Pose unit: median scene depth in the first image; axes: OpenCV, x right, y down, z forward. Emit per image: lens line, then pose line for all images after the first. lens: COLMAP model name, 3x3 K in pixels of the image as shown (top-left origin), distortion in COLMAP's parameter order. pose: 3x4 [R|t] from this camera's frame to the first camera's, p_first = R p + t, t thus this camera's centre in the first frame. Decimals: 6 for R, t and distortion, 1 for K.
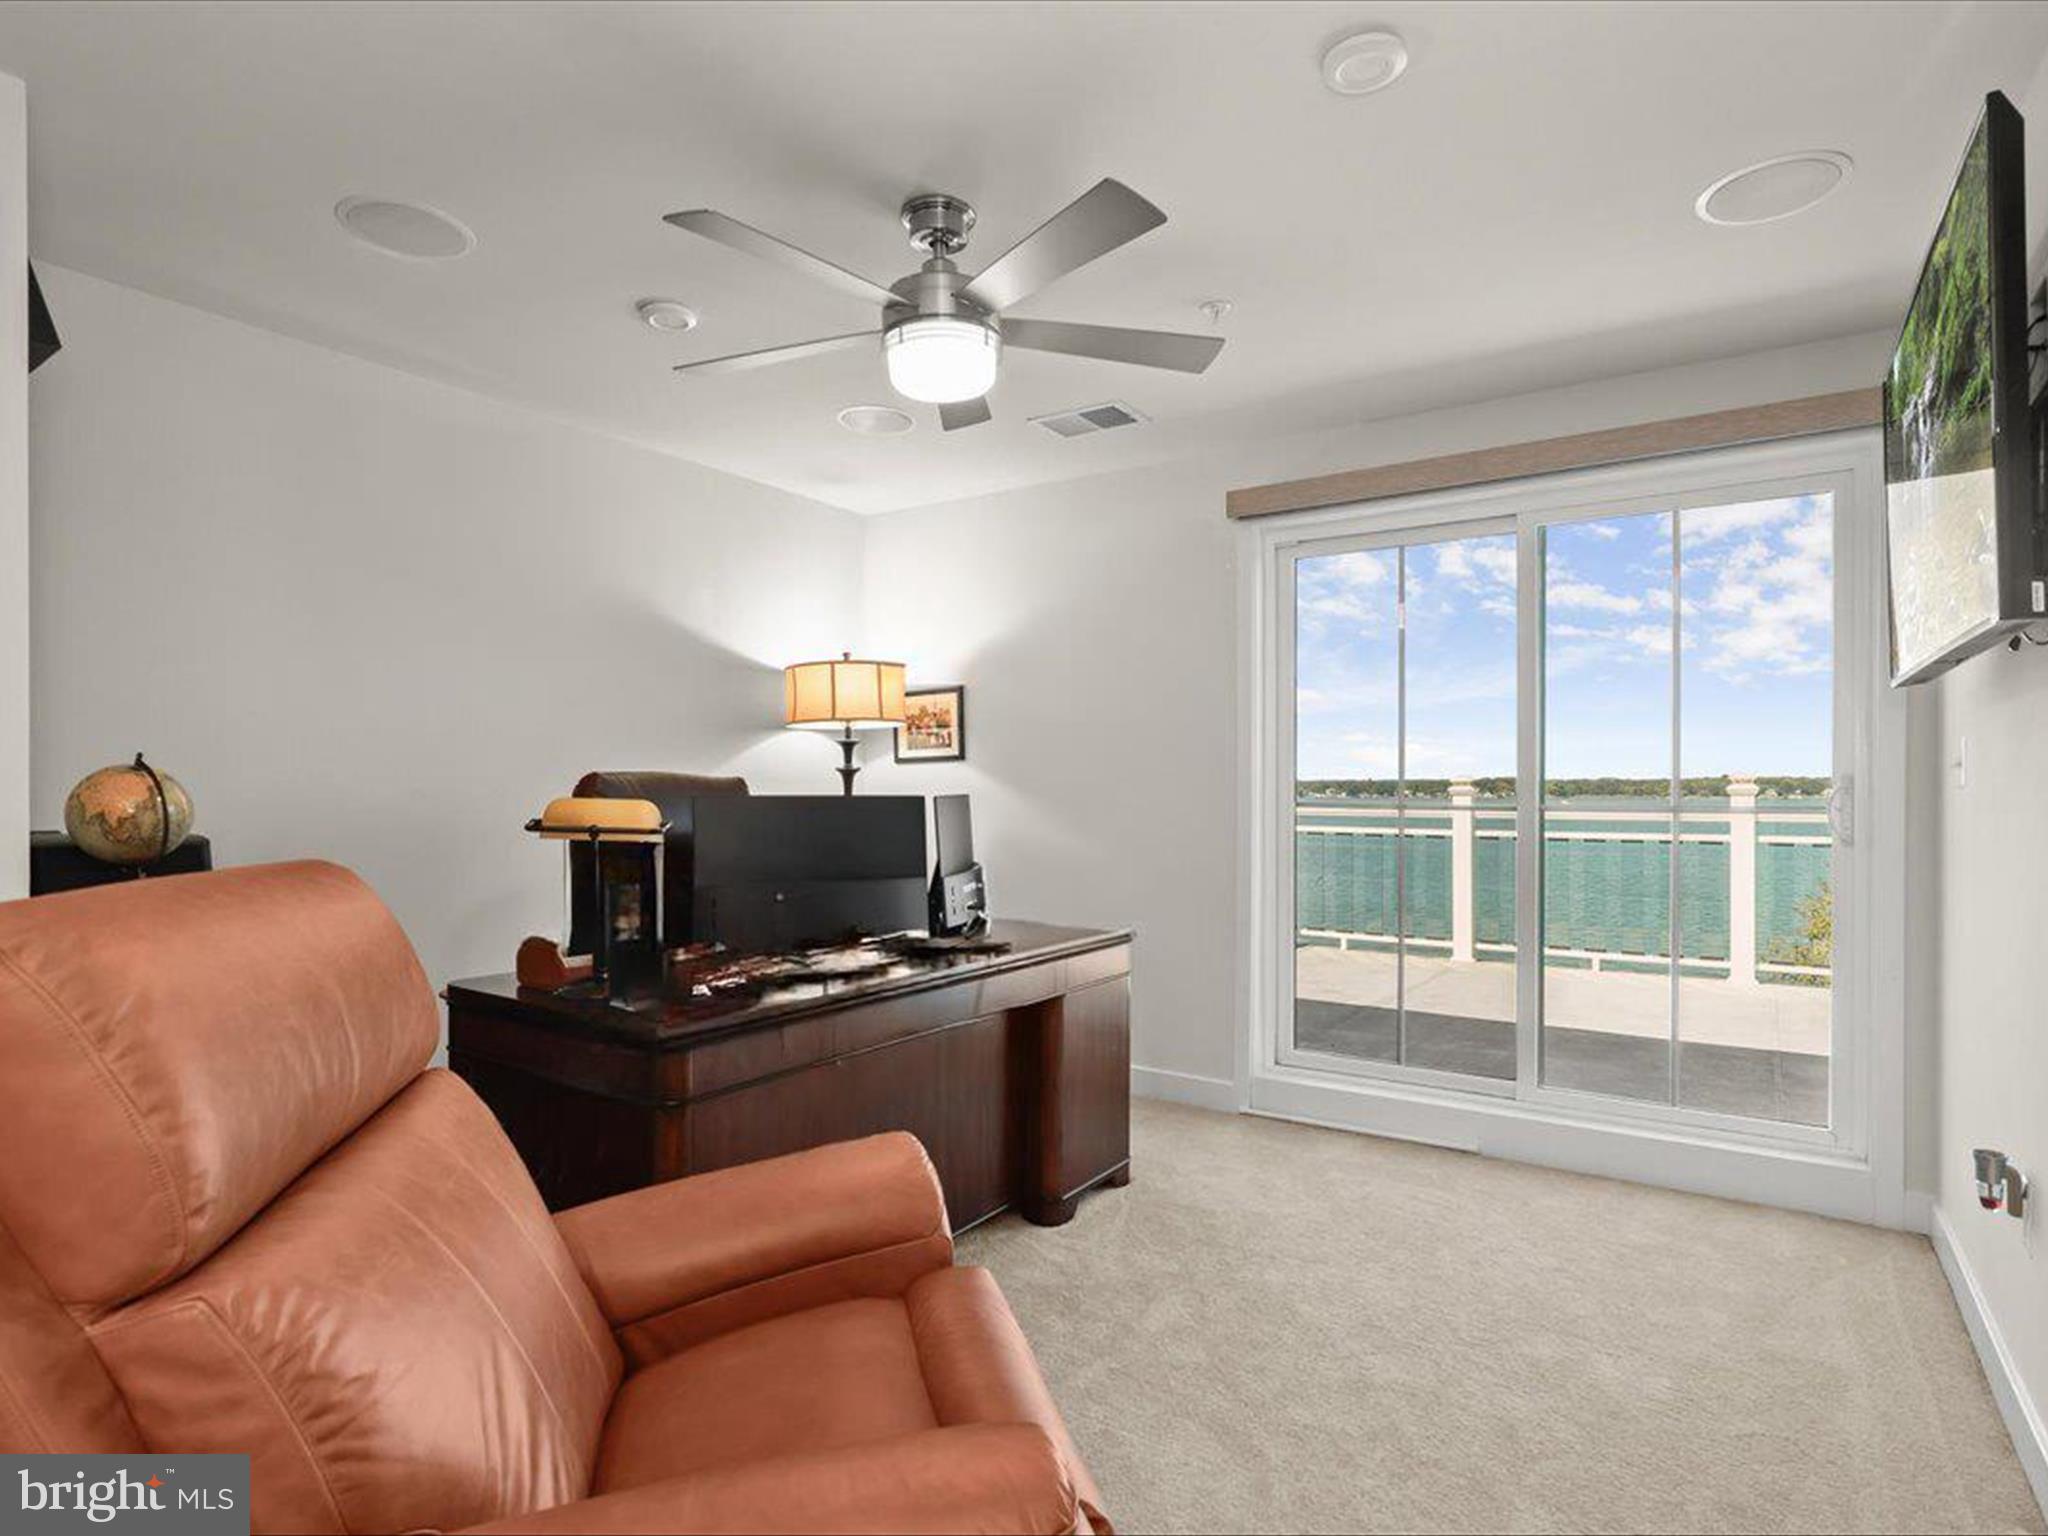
lens RADIAL K [[1047.7, 0, 1020.5], [0, 1047.7, 776.7], [0, 0, 1]] dist [0.009850, 0.000096]
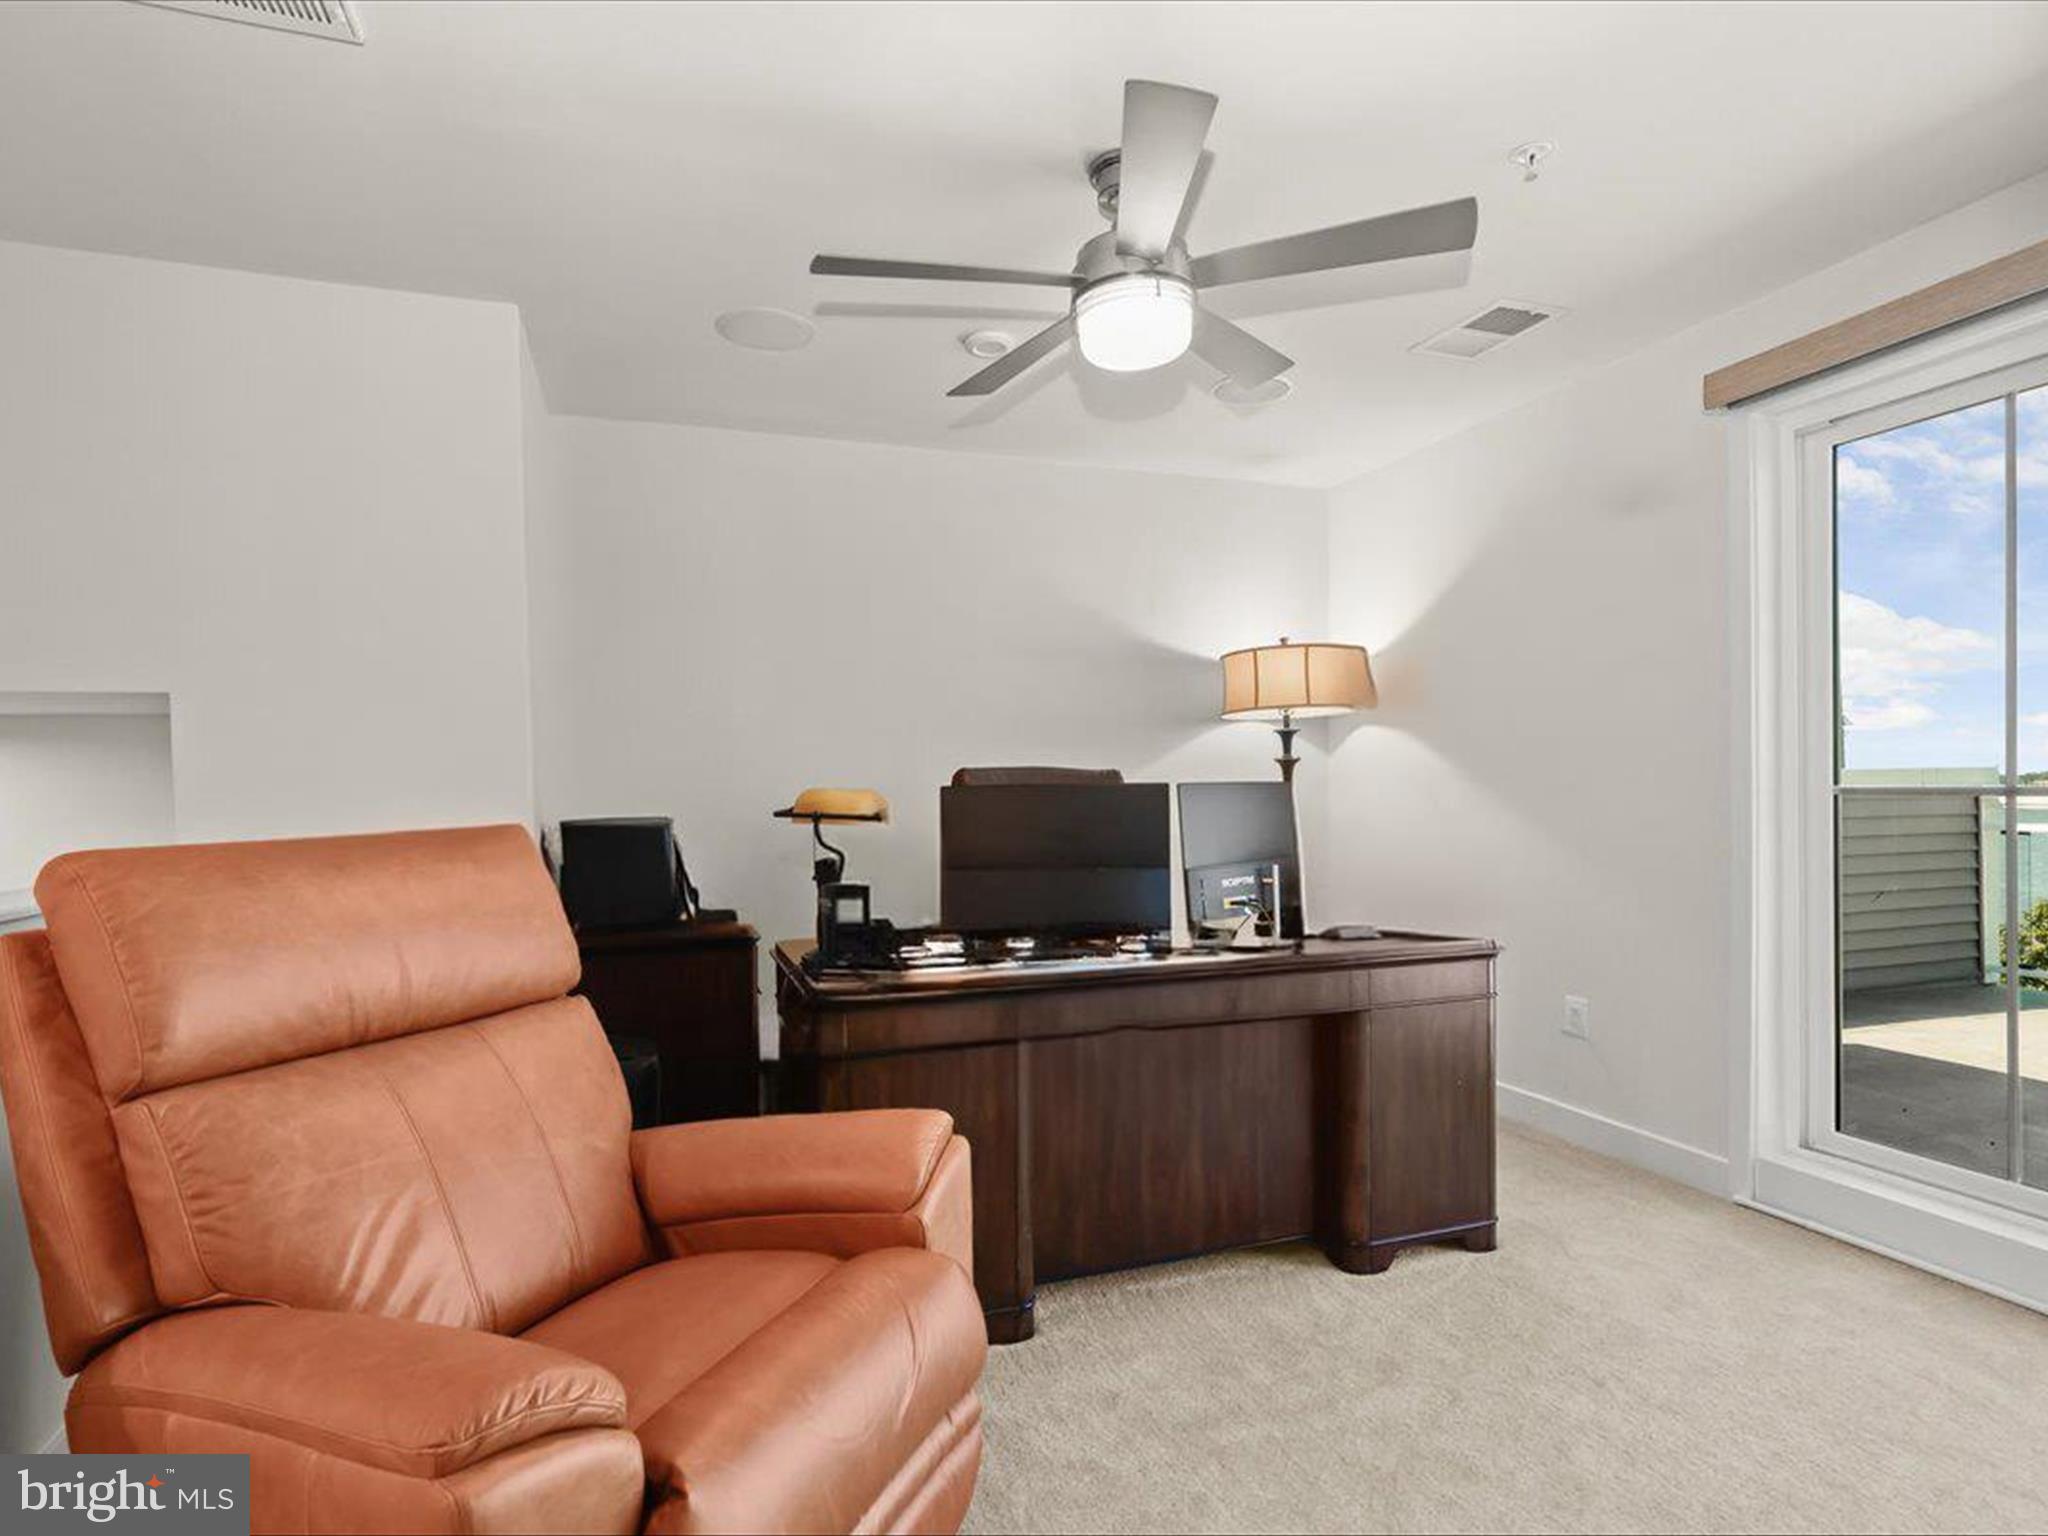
lens RADIAL K [[1047.7, 0, 1020.5], [0, 1047.7, 776.7], [0, 0, 1]] dist [0.009850, 0.000096]
pose [[0.812555, -0.021979, -0.582470, 0.294076], [0.023414, 0.999713, -0.005060, 0.012101], [0.582414, -0.009526, 0.812836, 0.120495]]
